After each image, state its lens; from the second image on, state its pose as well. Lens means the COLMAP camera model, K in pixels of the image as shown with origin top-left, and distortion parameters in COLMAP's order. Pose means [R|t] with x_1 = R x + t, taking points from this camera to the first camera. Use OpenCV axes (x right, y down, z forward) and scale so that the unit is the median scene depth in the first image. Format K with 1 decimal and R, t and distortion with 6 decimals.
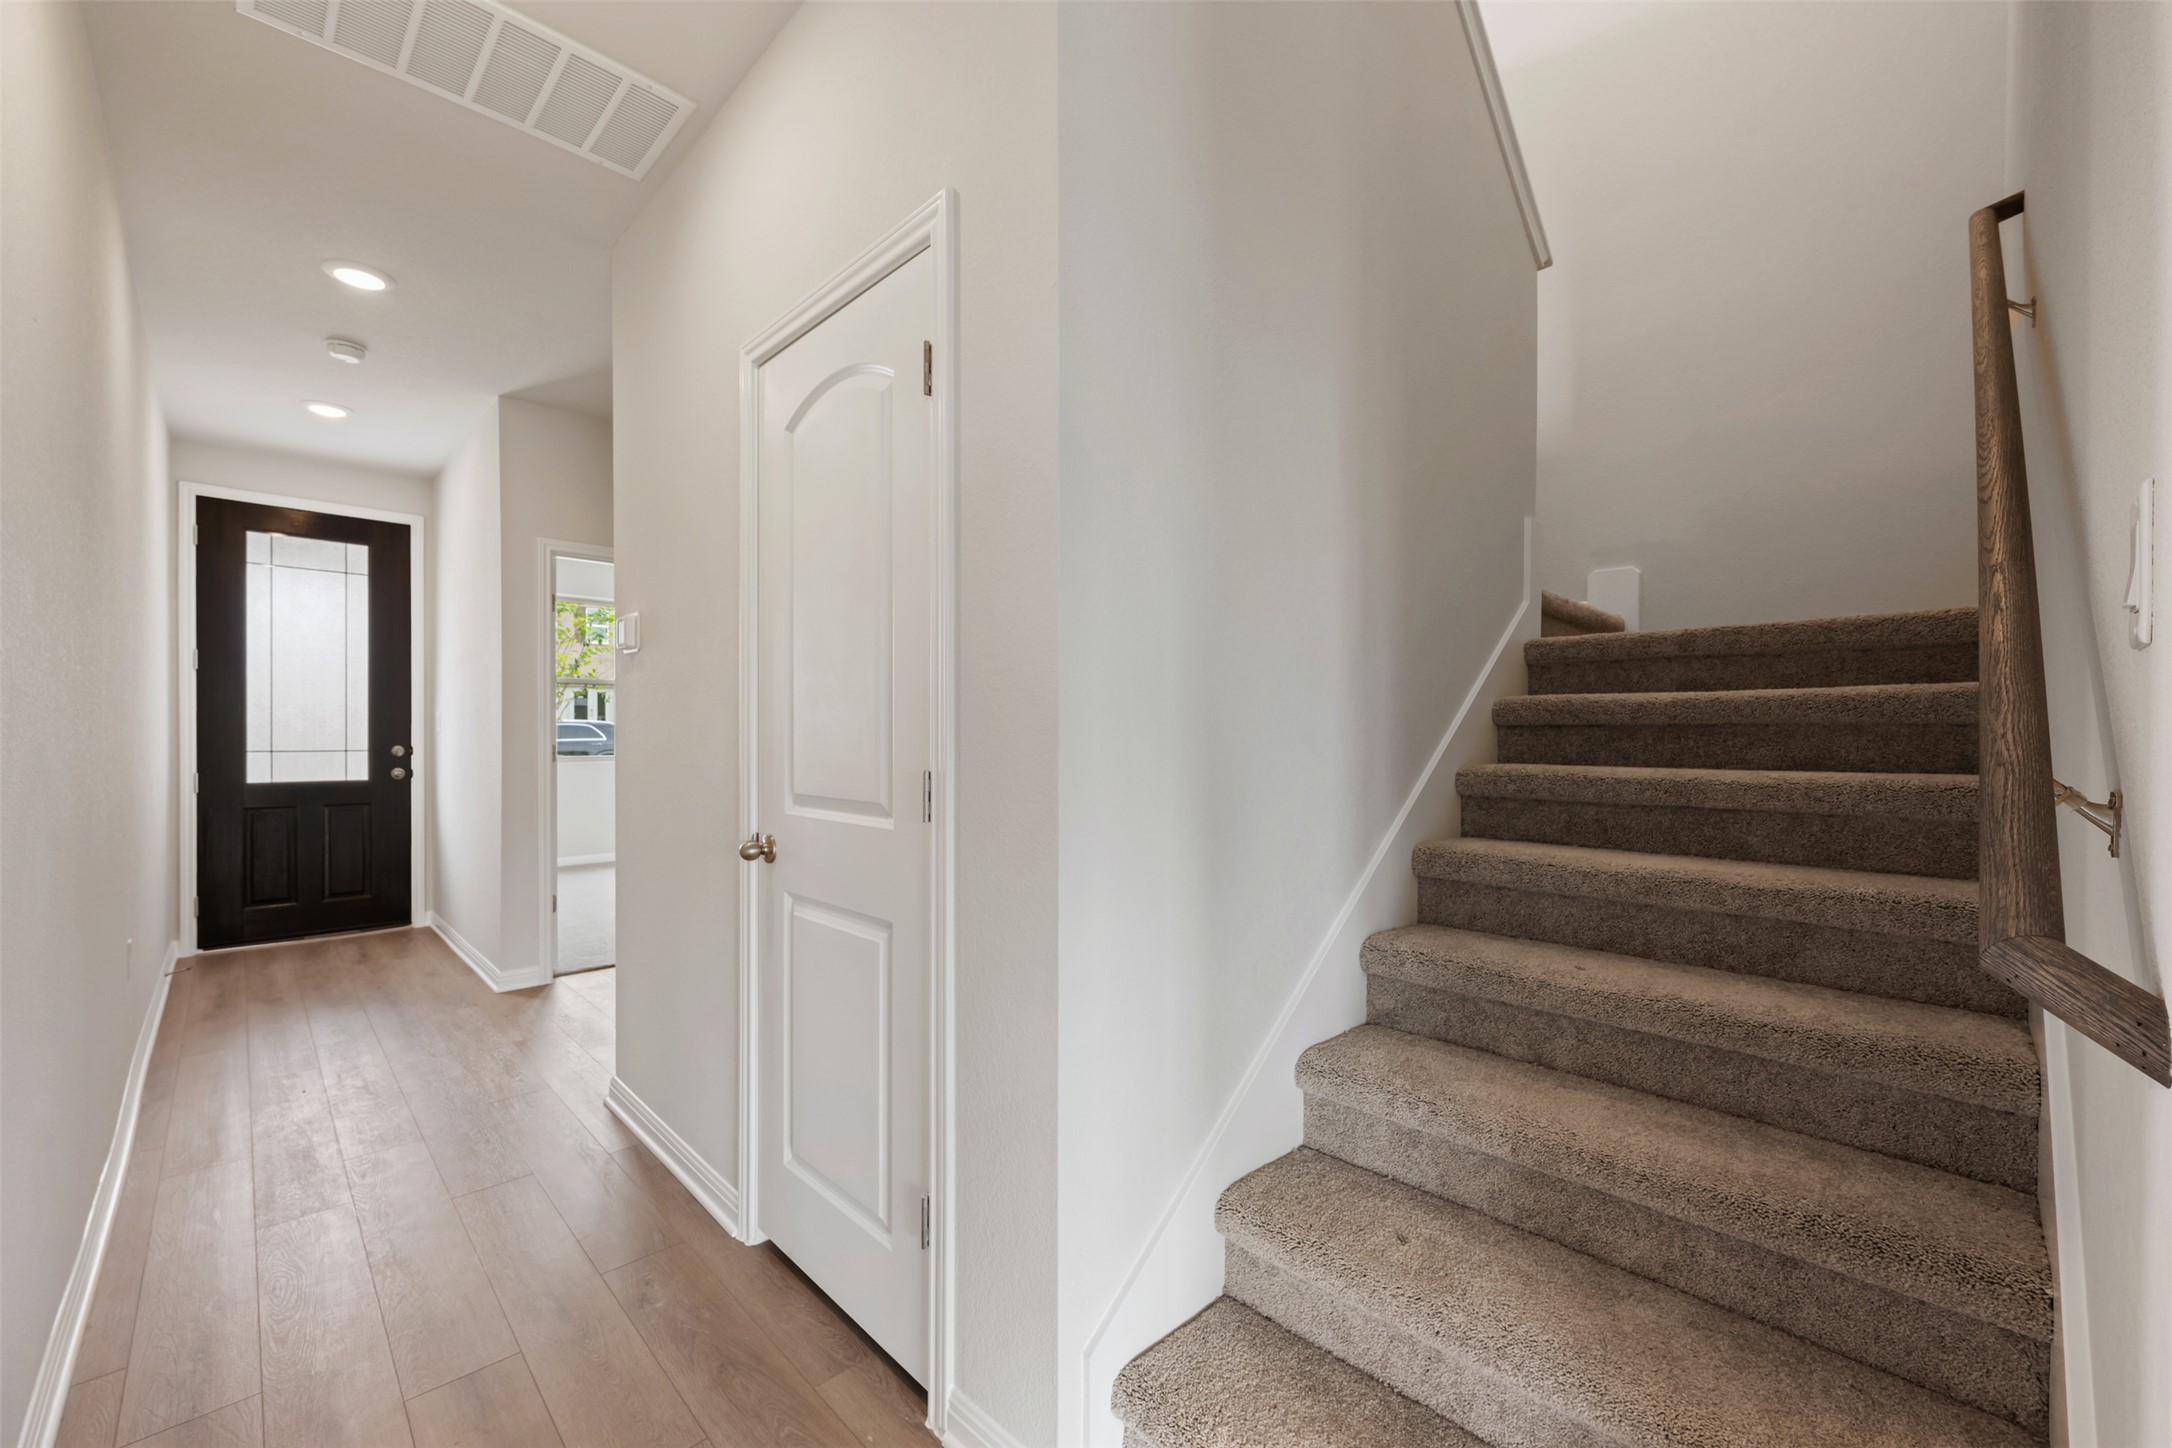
lens RADIAL K [[861.6, 0, 1111.7], [0, 861.6, 738.6], [0, 0, 1]] dist [-0.001240, 0.000067]
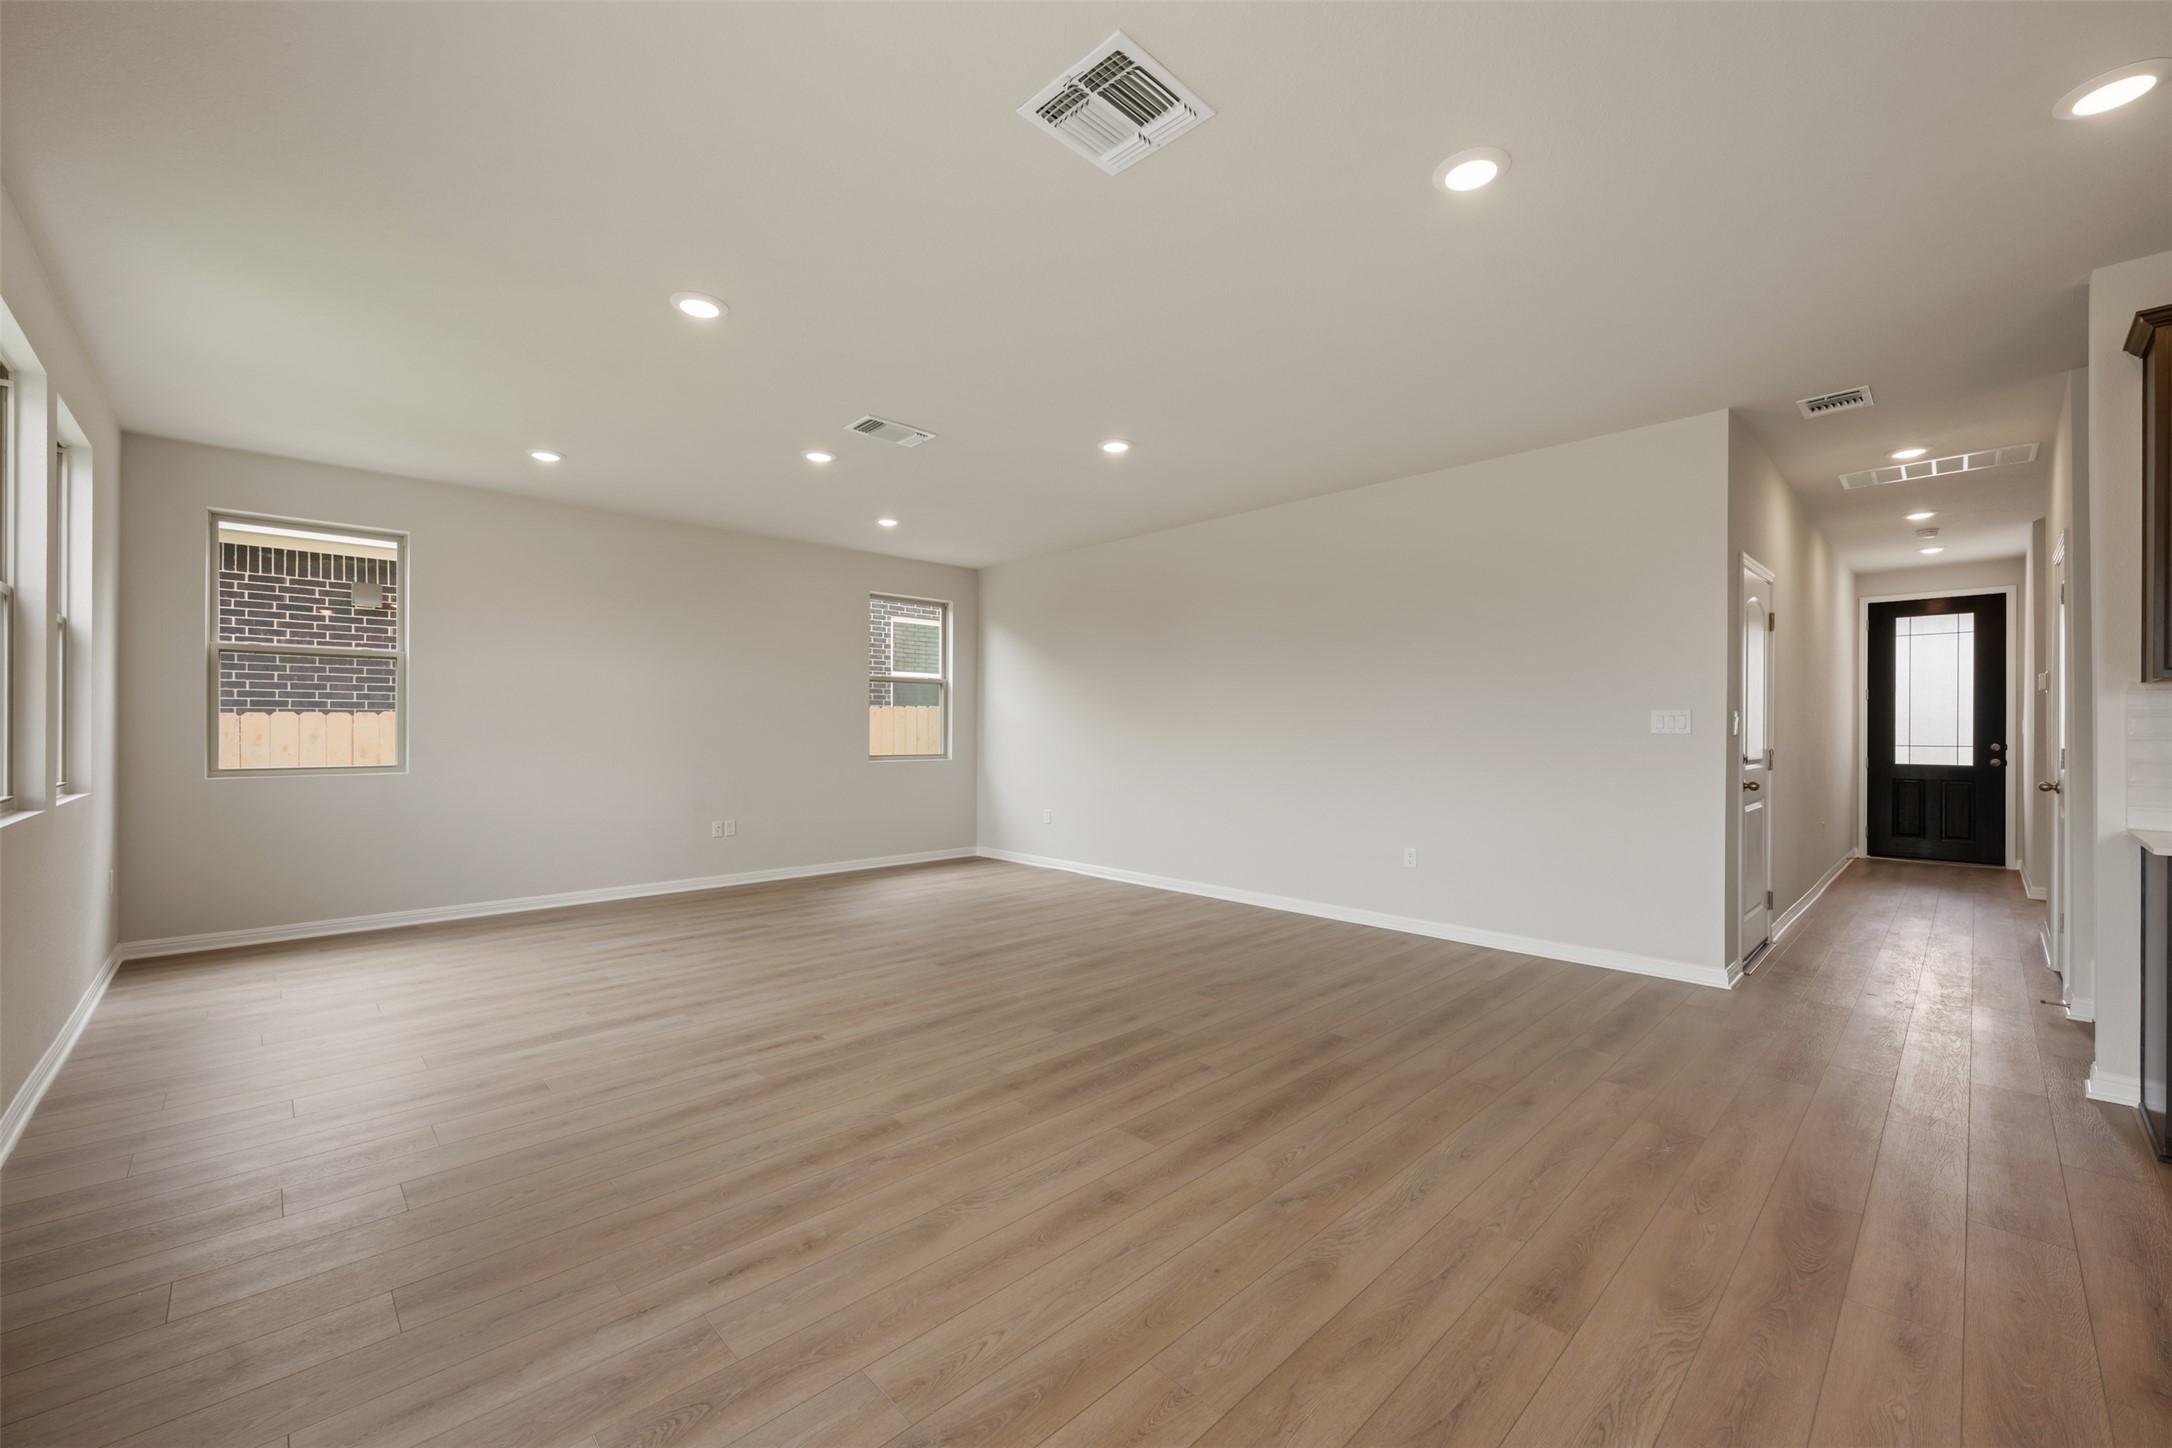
lens RADIAL K [[861.6, 0, 1082.0], [0, 861.6, 733.1], [0, 0, 1]] dist [-0.001240, 0.000067]
pose [[-0.020500, 0.000419, -0.999790, 0.722293], [-0.010723, 0.999942, 0.000639, 0.006552], [0.999732, 0.010734, -0.020495, -0.569523]]
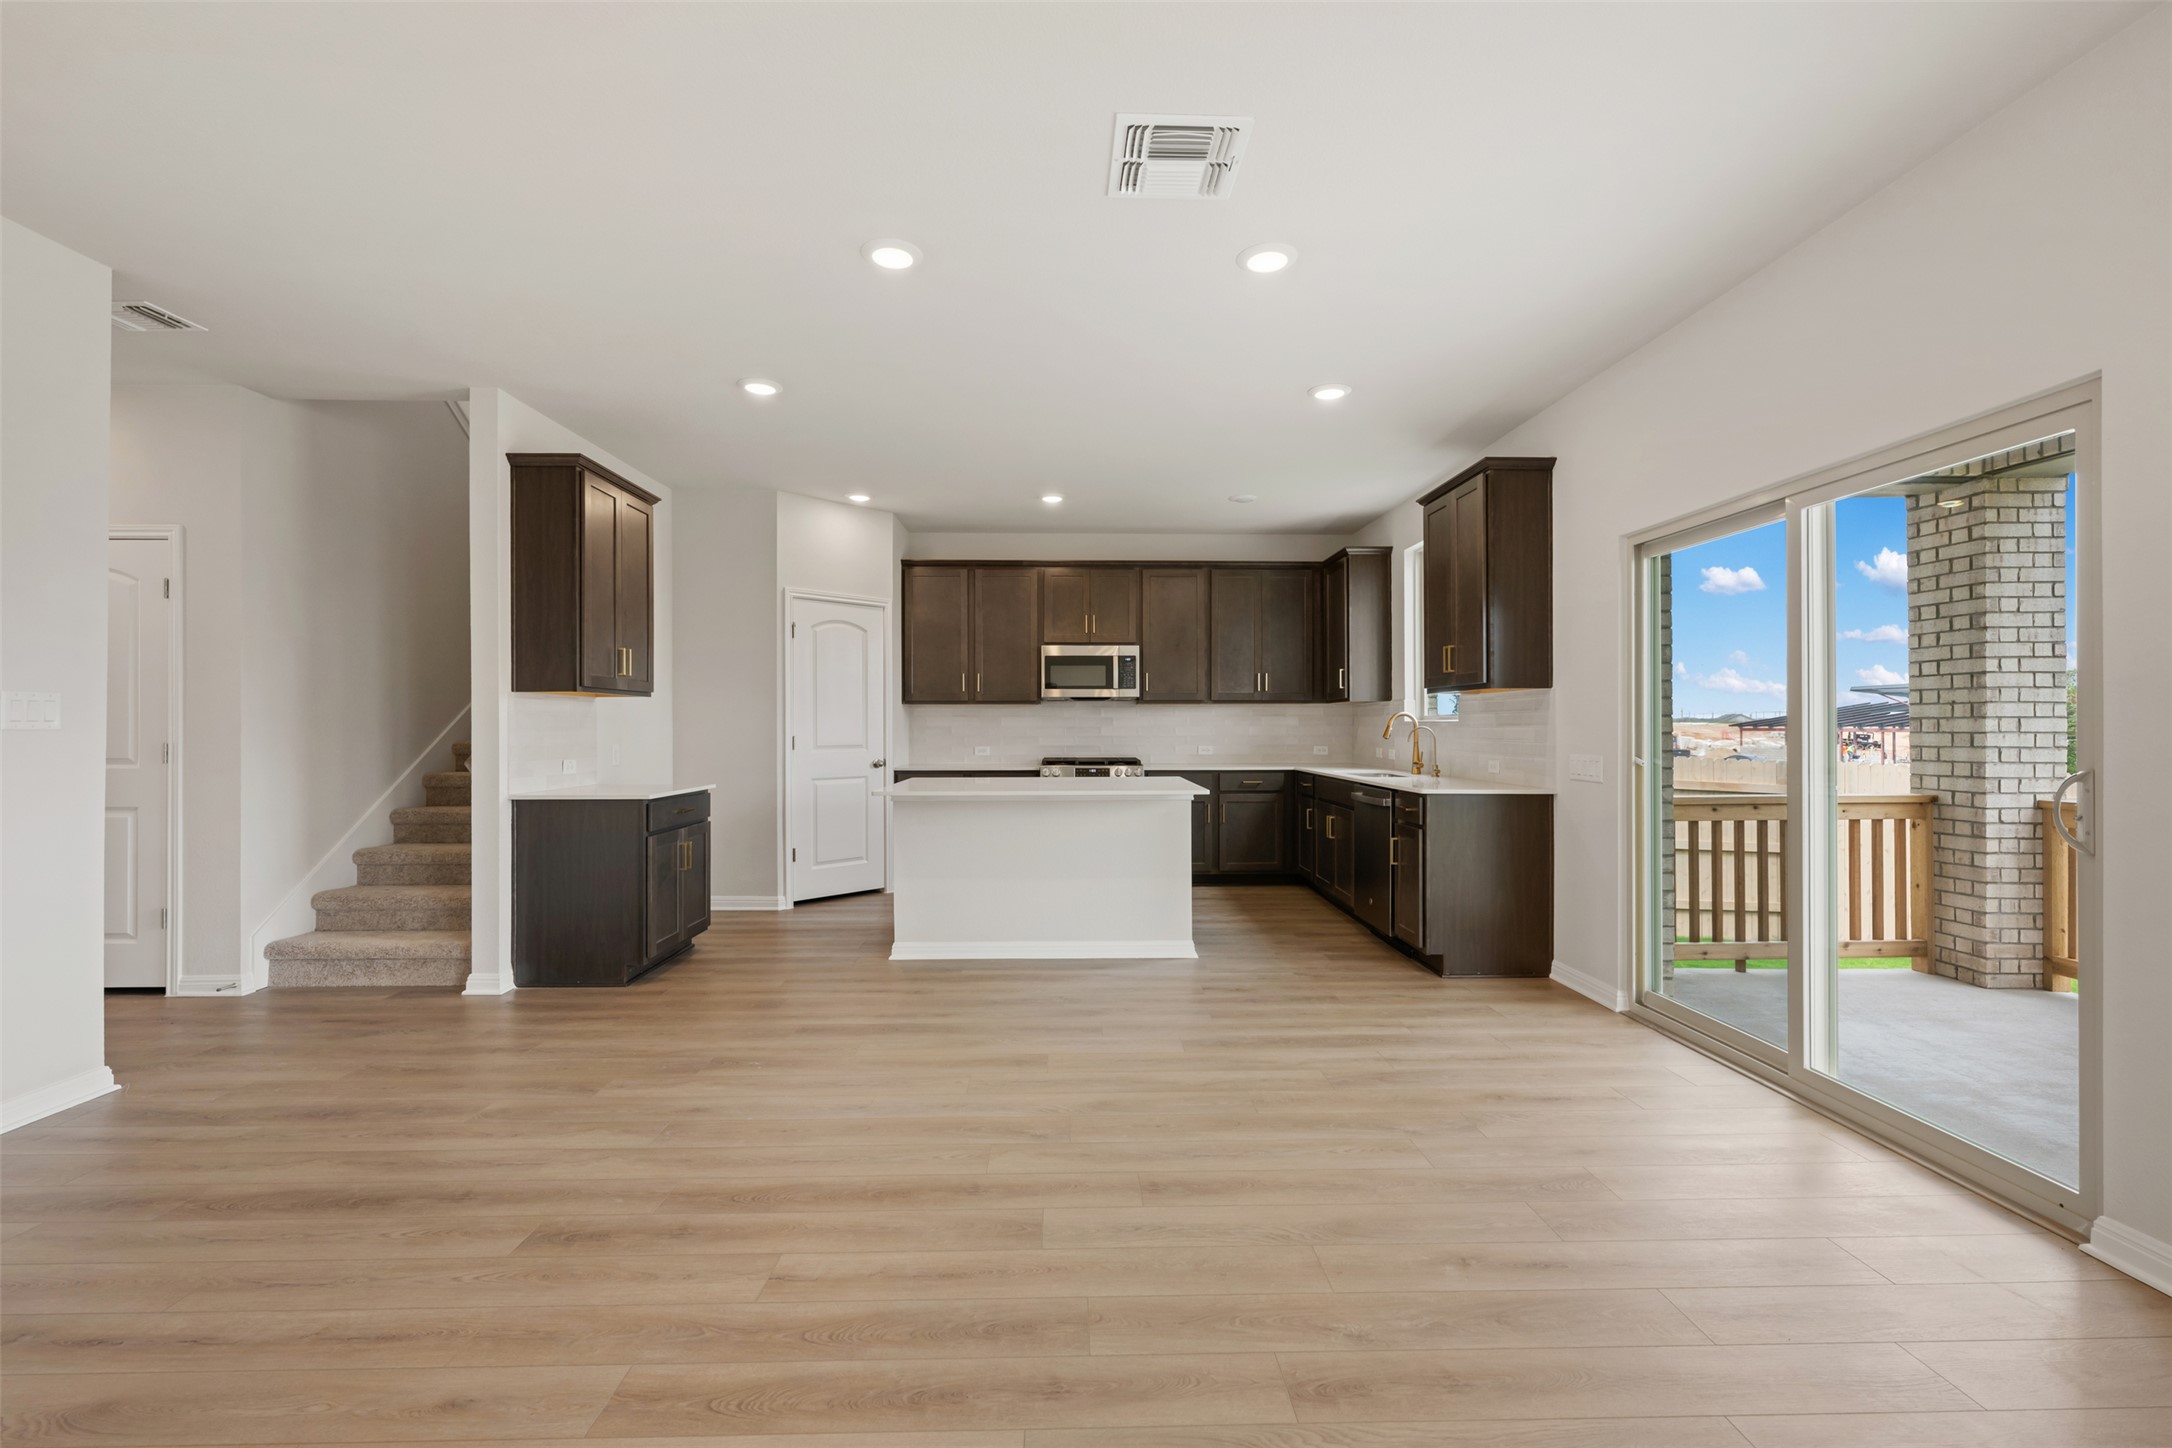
lens RADIAL K [[914.3, 0, 1084.5], [0, 914.3, 722.1], [0, 0, 1]] dist [-0.000751, -0.000009]
pose [[0.689472, 0.000003, 0.724313, -0.089543], [0.009544, 0.999913, -0.009089, 0.007596], [-0.724250, 0.013180, 0.689412, -0.864231]]
